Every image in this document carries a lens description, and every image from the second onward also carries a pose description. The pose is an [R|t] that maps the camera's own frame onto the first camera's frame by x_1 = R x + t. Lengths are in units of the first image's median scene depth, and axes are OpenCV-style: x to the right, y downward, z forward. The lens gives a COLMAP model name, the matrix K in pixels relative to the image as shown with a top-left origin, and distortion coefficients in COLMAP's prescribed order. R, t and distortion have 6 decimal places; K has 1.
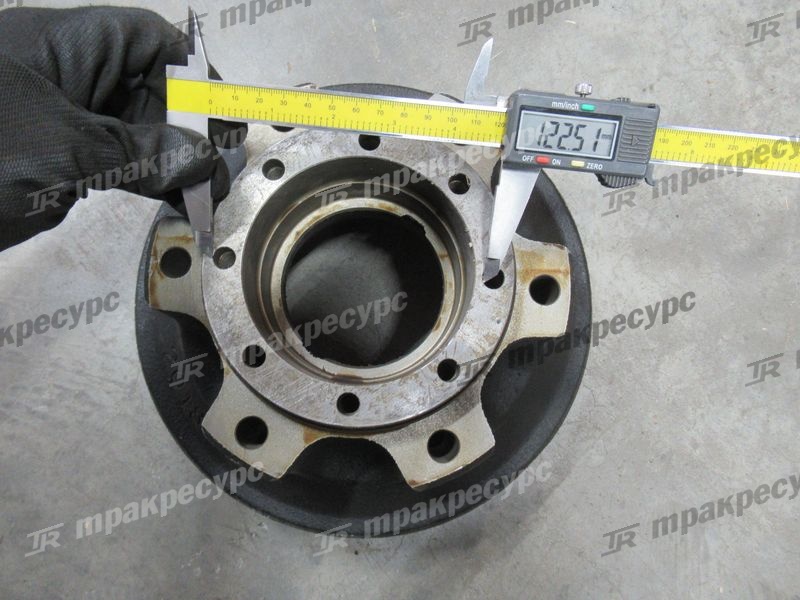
lens RADIAL K [[611.1, 0, 396.8], [0, 611.1, 289.4], [0, 0, 1]] dist [-0.006713, -0.006646]
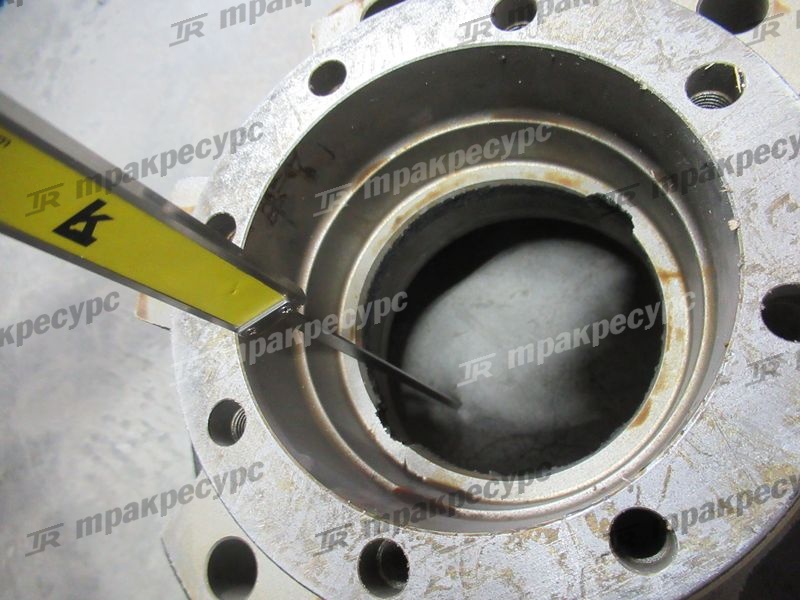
lens RADIAL K [[594.7, 0, 411.7], [0, 594.7, 302.7], [0, 0, 1]] dist [-0.001899, 0.049537]
pose [[0.923767, 0.077287, -0.375076, 0.053099], [-0.112599, 0.990946, -0.073127, 0.020048], [0.366028, 0.109785, 0.924105, 0.389469]]
